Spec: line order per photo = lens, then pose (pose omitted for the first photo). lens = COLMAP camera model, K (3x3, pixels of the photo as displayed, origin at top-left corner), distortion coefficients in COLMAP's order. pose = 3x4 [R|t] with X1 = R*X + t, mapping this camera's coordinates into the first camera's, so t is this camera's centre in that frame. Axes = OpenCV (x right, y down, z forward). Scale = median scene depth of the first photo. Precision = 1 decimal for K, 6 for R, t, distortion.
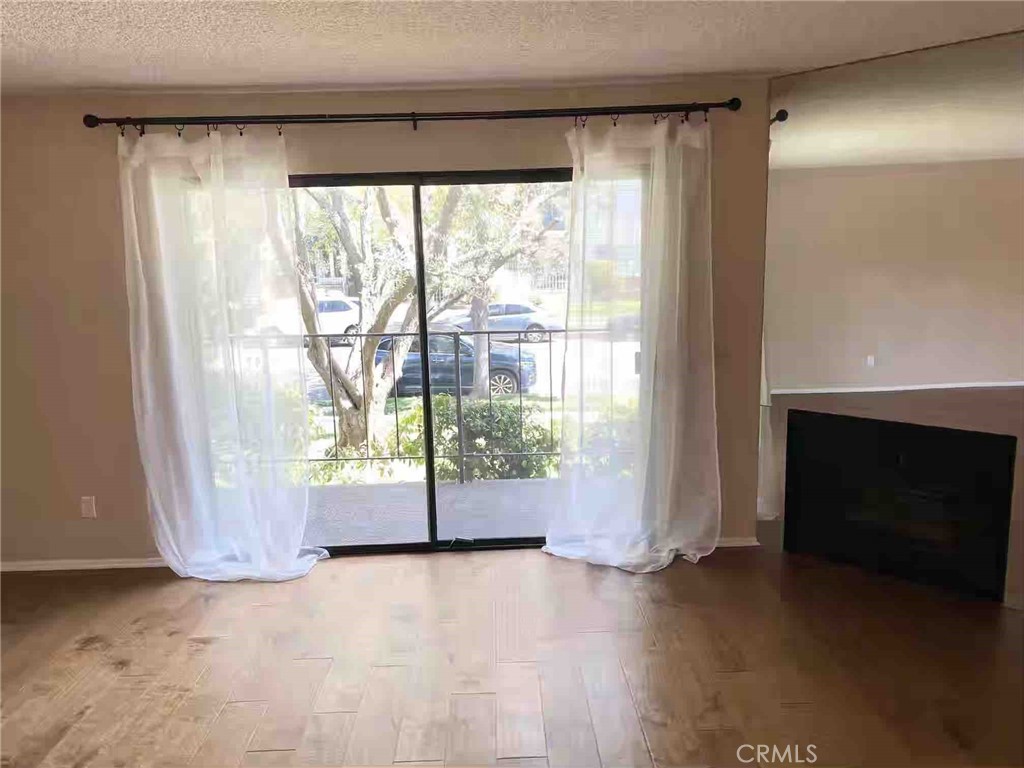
lens RADIAL K [[782.7, 0, 509.3], [0, 782.7, 377.2], [0, 0, 1]] dist [0.114538, -0.153031]
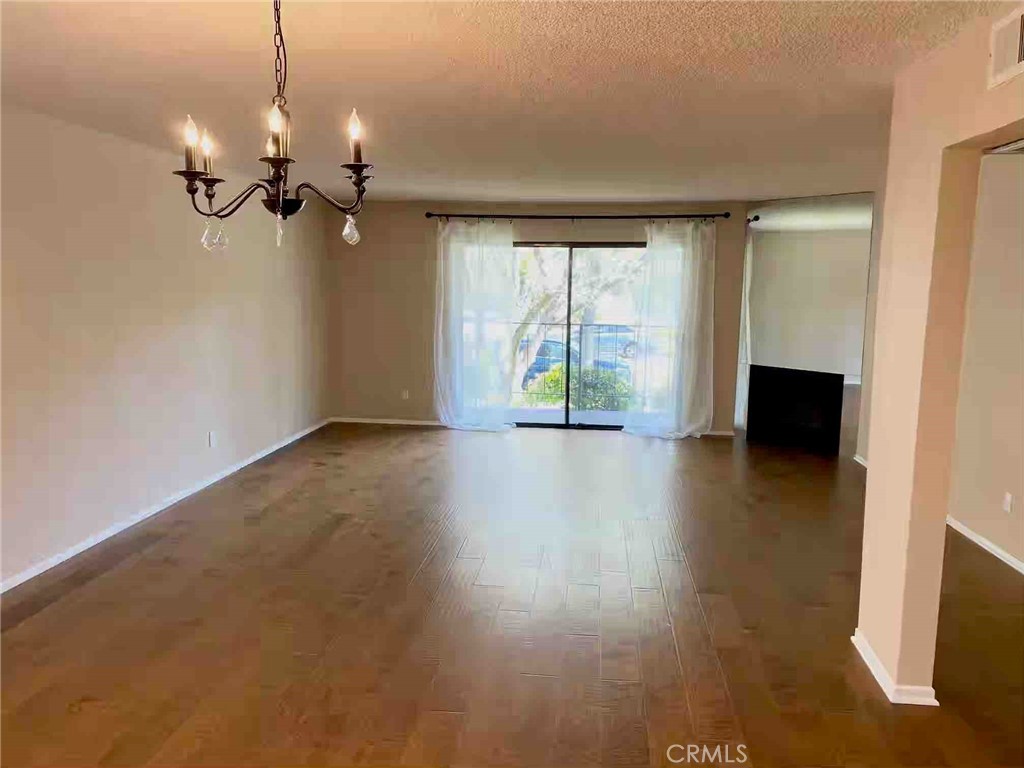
lens RADIAL K [[782.7, 0, 509.3], [0, 782.7, 377.2], [0, 0, 1]] dist [0.114538, -0.153031]
pose [[0.990427, 0.057565, -0.125462, 0.000879], [-0.061430, 0.997742, -0.027160, 0.164610], [0.123615, 0.034607, 0.991727, -1.060980]]
